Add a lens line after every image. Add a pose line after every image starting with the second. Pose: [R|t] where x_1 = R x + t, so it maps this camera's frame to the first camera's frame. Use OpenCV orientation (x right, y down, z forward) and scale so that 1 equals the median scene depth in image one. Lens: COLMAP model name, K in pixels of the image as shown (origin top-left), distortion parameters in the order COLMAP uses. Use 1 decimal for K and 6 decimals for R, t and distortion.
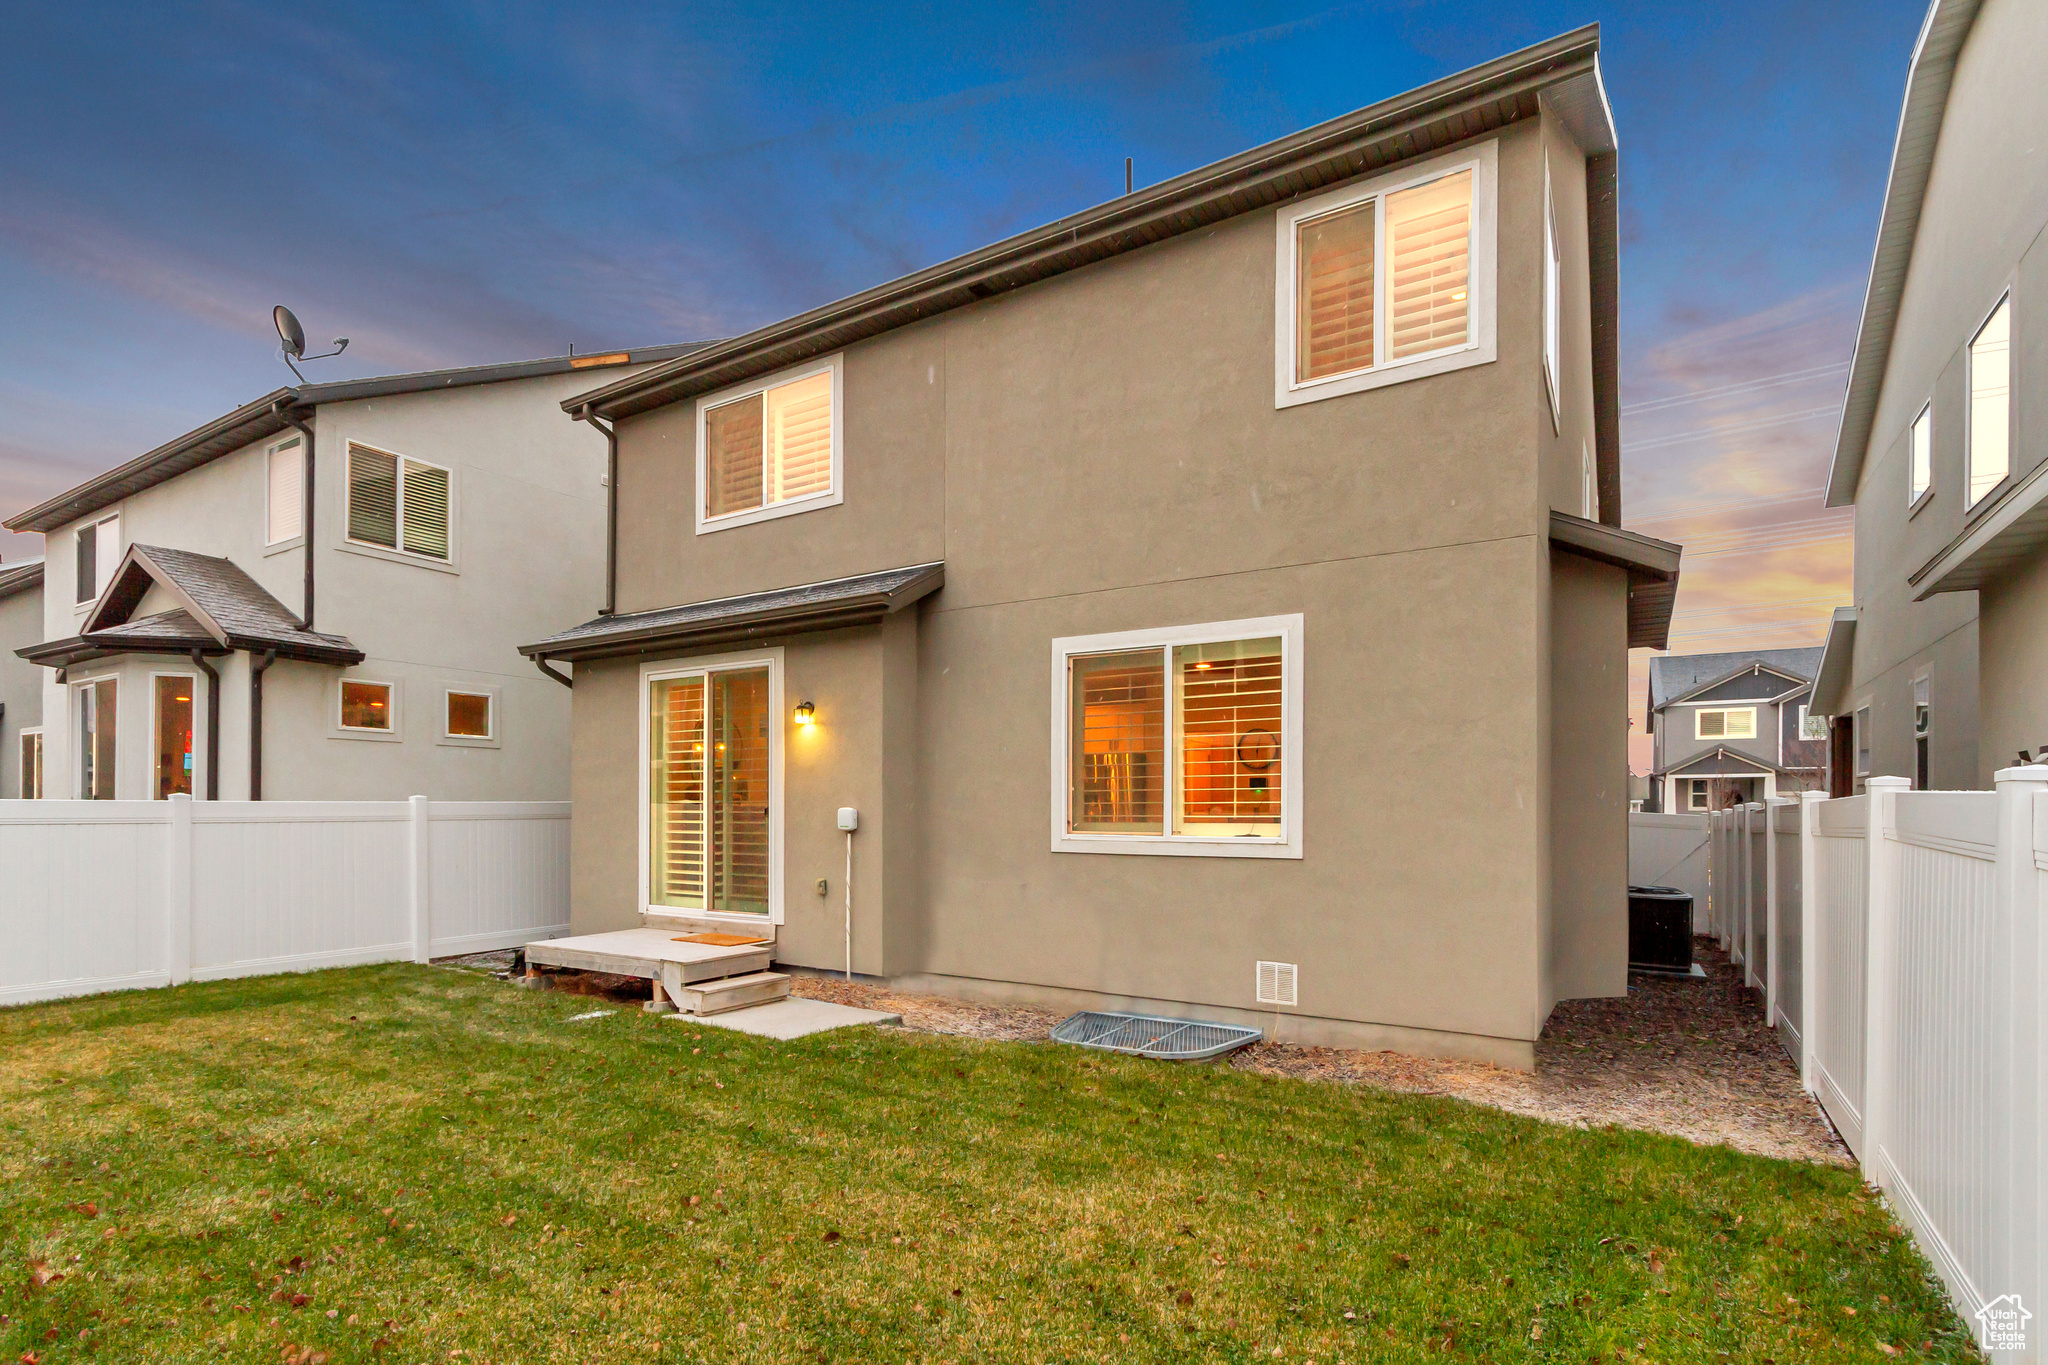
lens RADIAL K [[1000.4, 0, 1018.3], [0, 1000.4, 791.1], [0, 0, 1]] dist [0.002056, 0.000347]
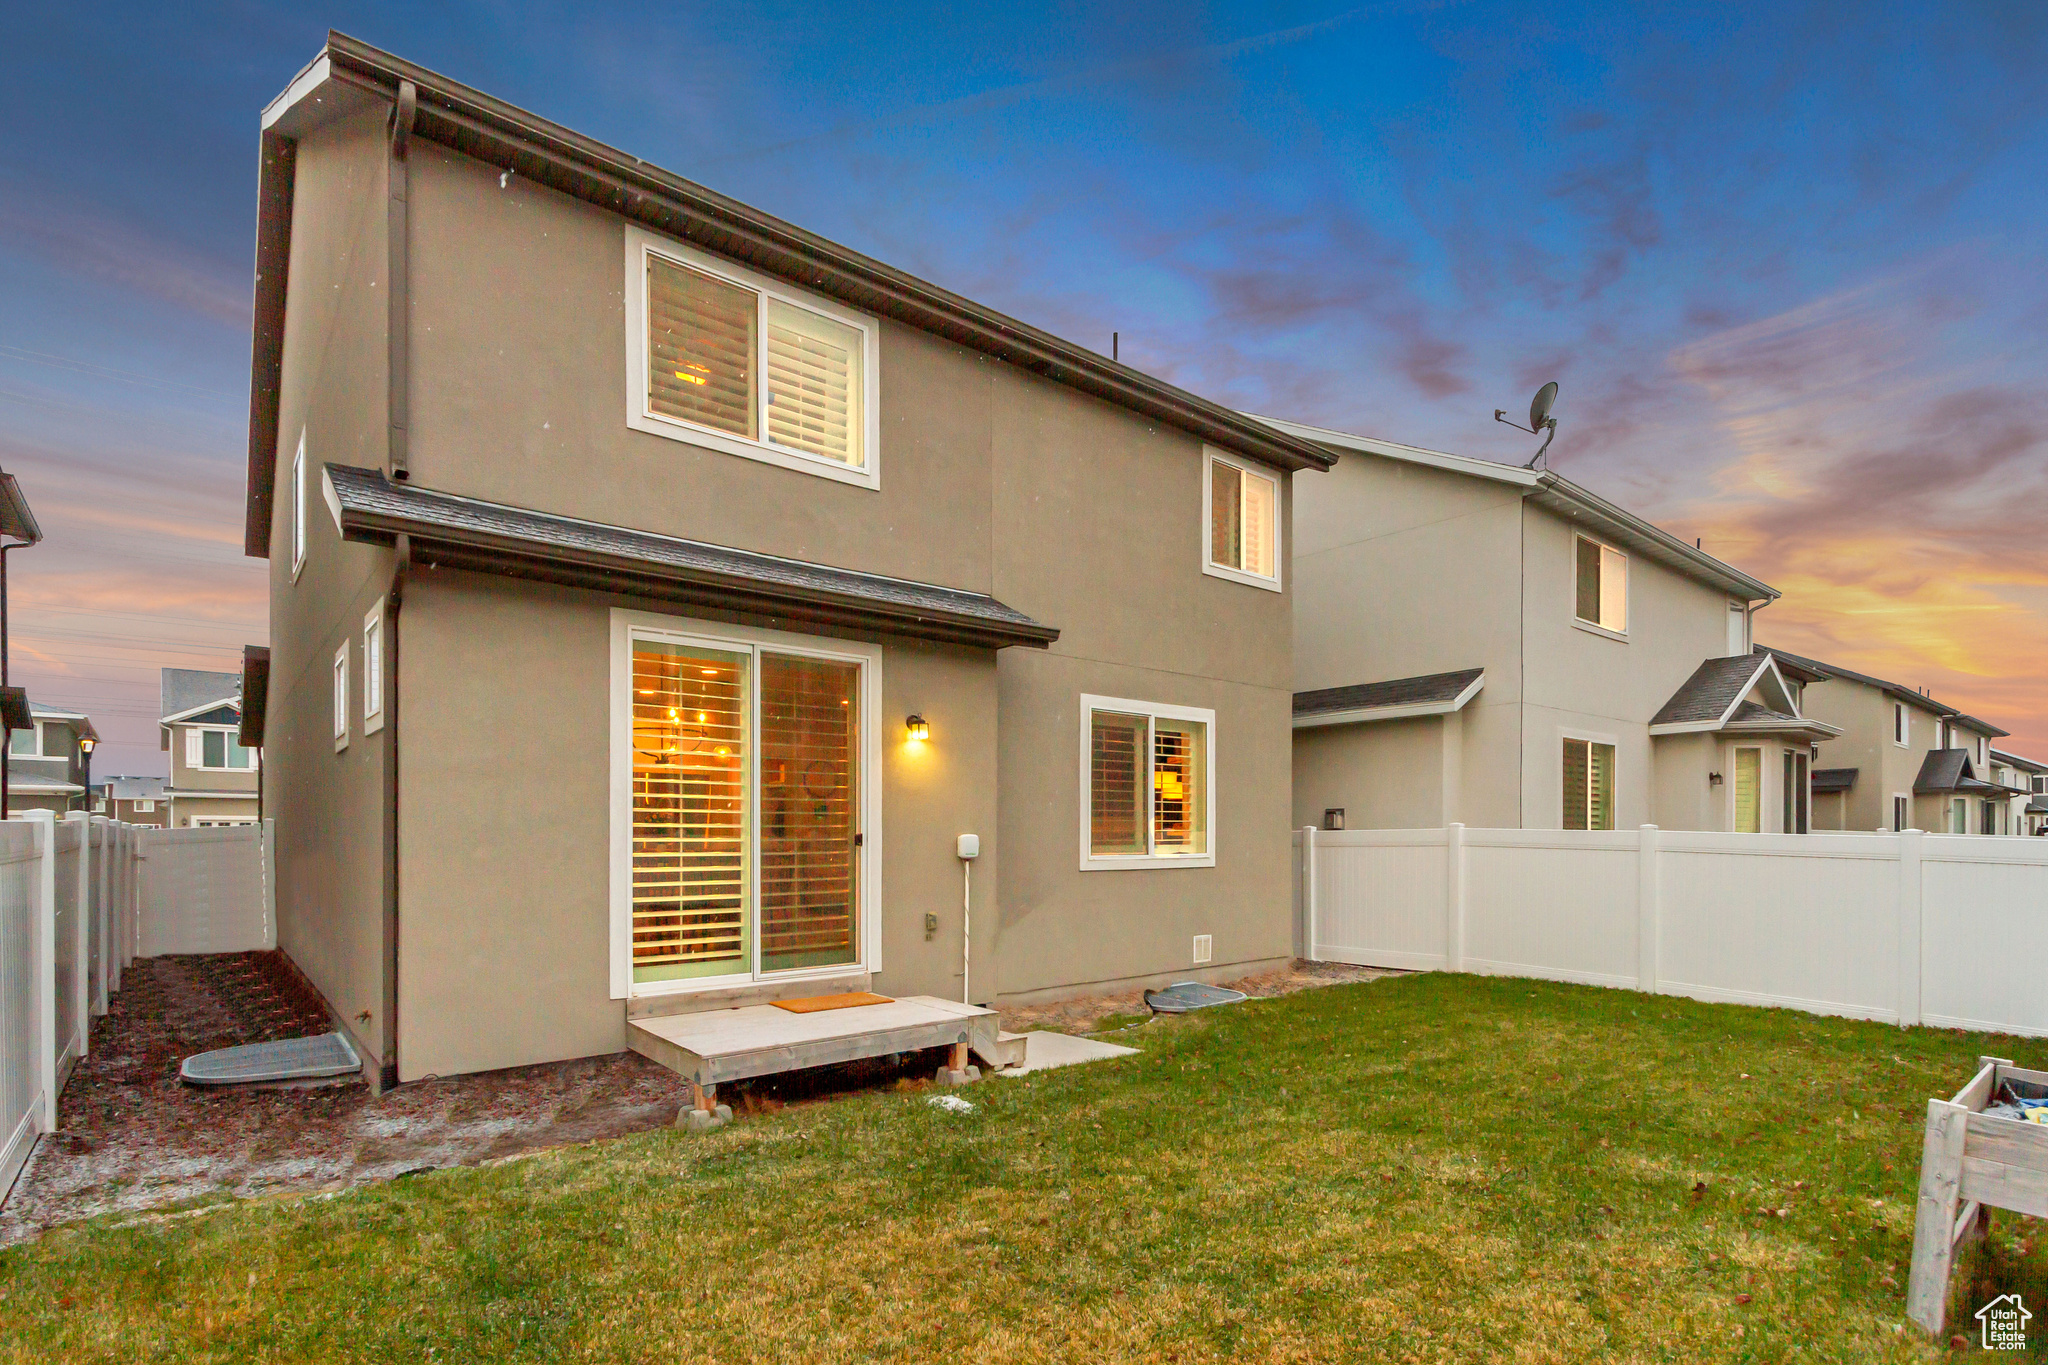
lens RADIAL K [[992.0, 0, 1027.5], [0, 992.0, 818.9], [0, 0, 1]] dist [0.003828, -0.000313]
pose [[0.310316, 0.012368, 0.950553, -1.178332], [-0.018317, 0.999808, -0.007029, 0.008395], [-0.950457, -0.015230, 0.310483, 0.726842]]
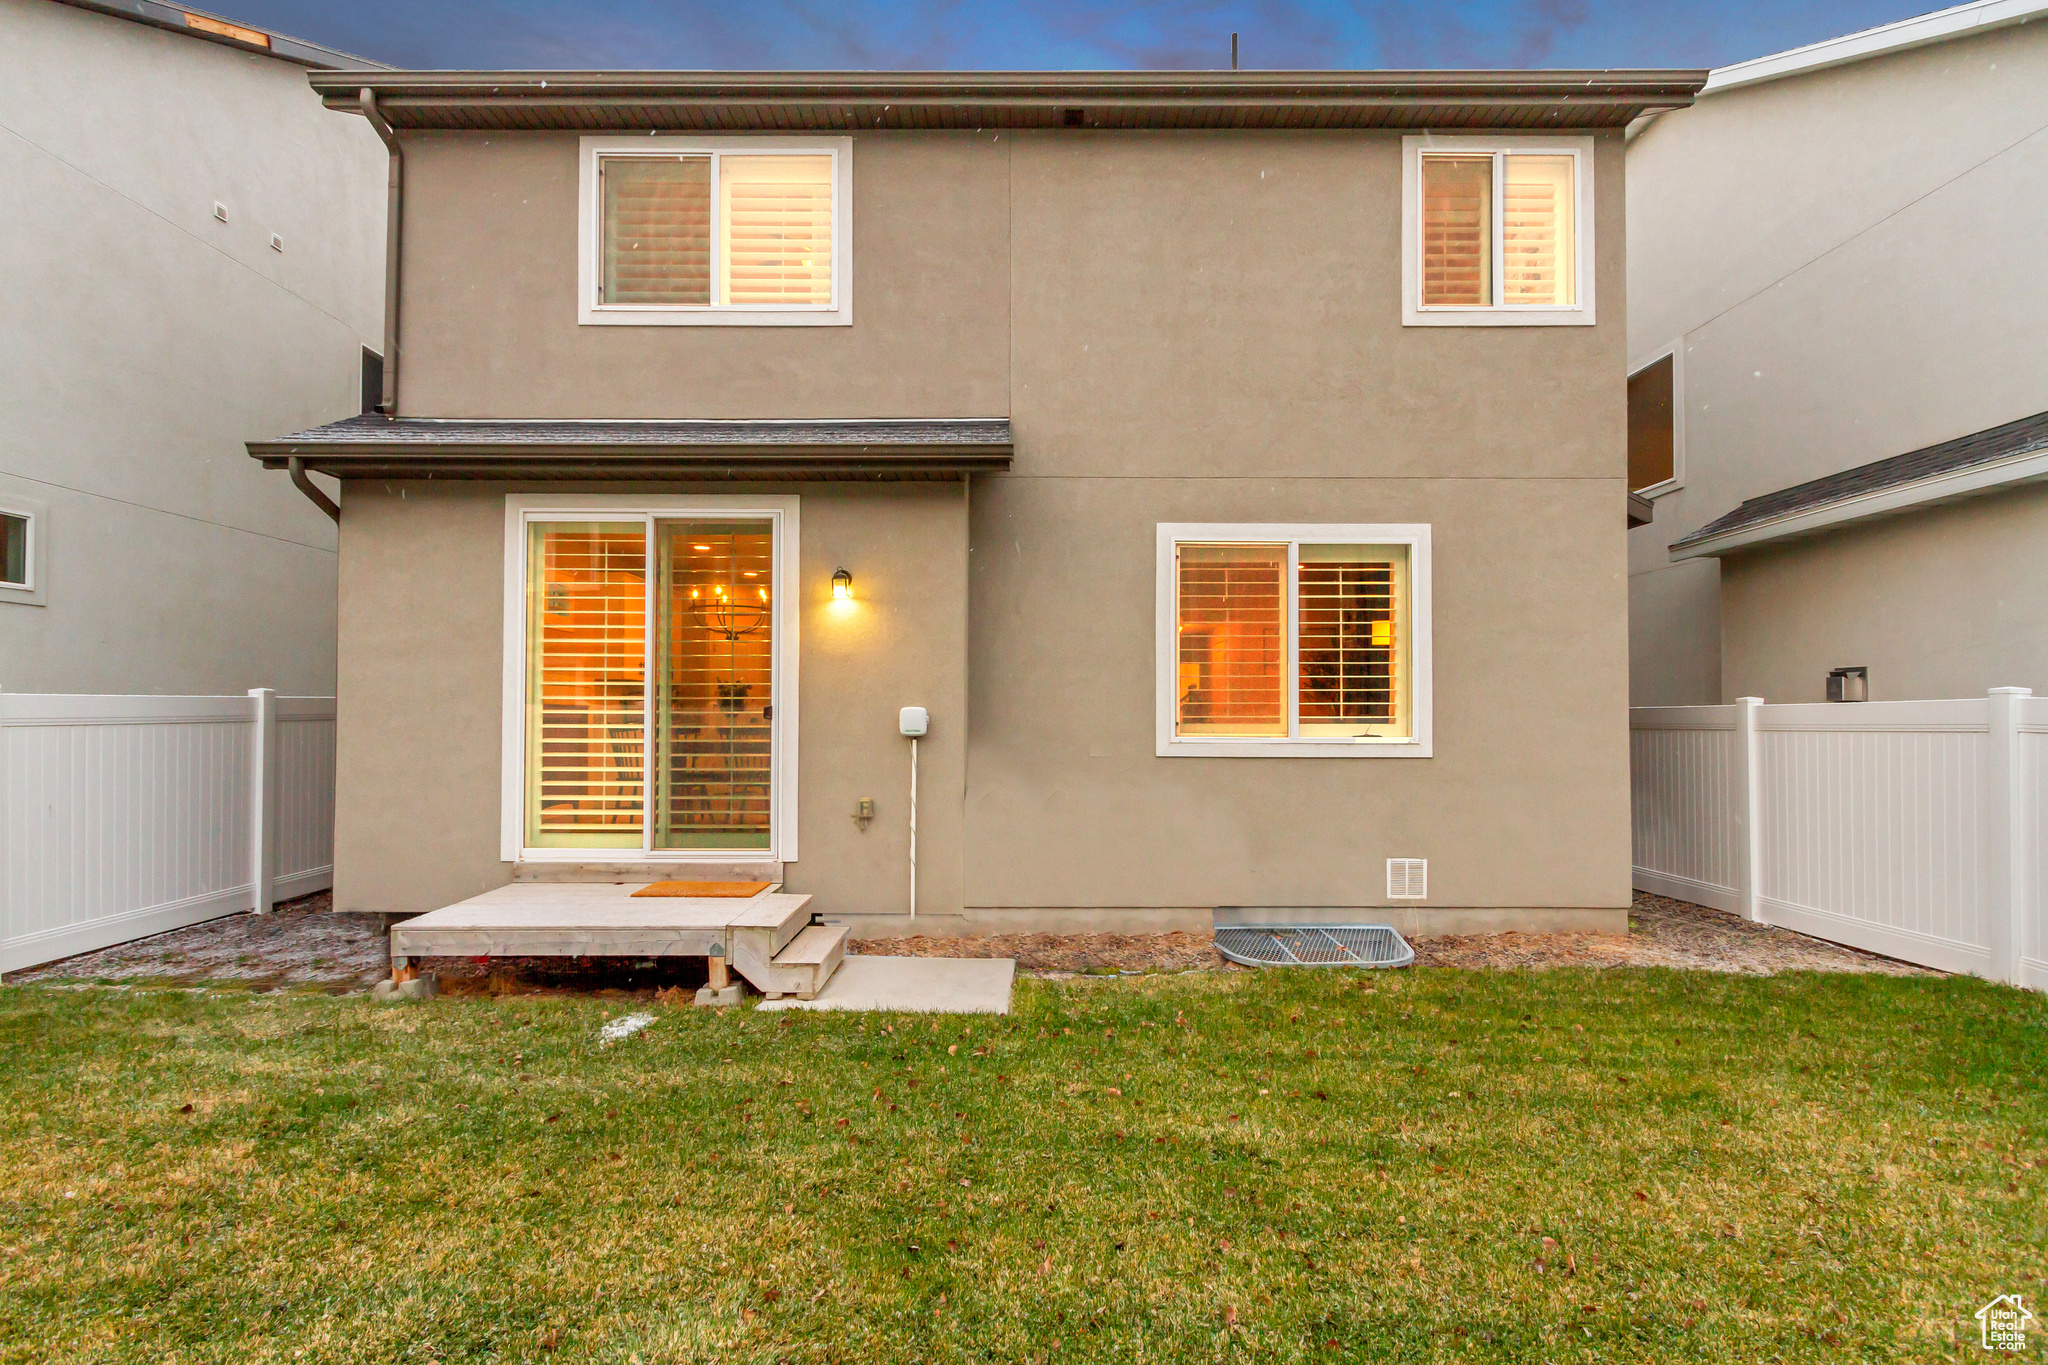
lens RADIAL K [[952.0, 0, 1024.0], [0, 952.0, 682.5], [0, 0, 1]] dist [0.006479, -0.000690]
pose [[0.846642, 0.017887, 0.531863, -0.557852], [-0.011531, 0.999817, -0.015268, 0.008535], [-0.532039, 0.006794, 0.846693, 0.347795]]
